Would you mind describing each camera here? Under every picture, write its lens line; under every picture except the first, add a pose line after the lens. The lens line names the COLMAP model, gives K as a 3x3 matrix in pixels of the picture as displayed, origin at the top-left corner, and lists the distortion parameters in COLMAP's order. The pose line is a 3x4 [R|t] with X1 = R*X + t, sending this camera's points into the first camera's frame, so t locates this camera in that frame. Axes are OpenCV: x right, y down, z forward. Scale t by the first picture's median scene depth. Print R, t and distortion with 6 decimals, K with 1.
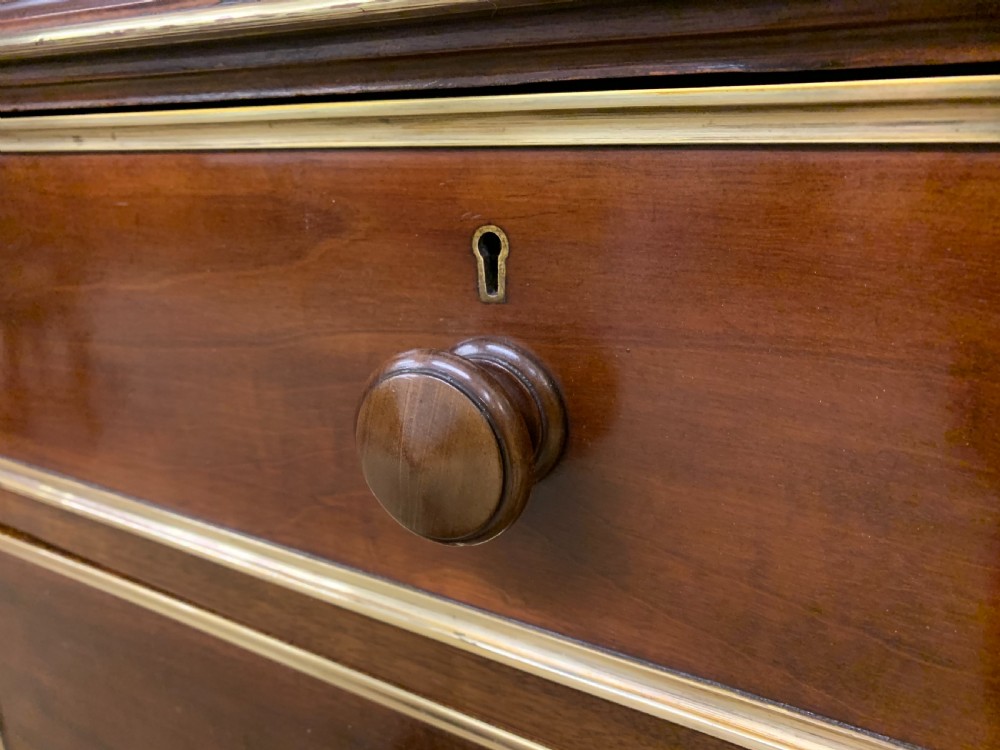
lens RADIAL K [[761.2, 0, 497.0], [0, 761.2, 371.5], [0, 0, 1]] dist [0.033884, -0.037262]
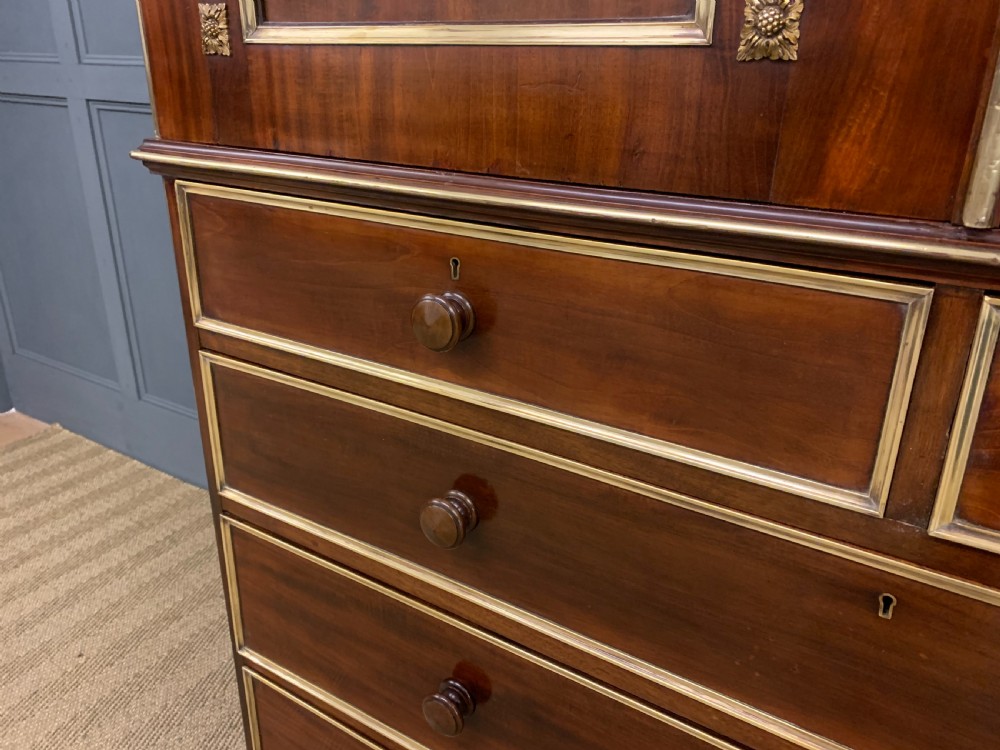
lens RADIAL K [[761.2, 0, 502.7], [0, 761.2, 372.1], [0, 0, 1]] dist [0.033884, -0.037262]
pose [[0.997697, 0.062810, -0.025587, 0.268993], [-0.060887, 0.995684, 0.070046, 0.051692], [0.029876, -0.068327, 0.997216, -1.995199]]
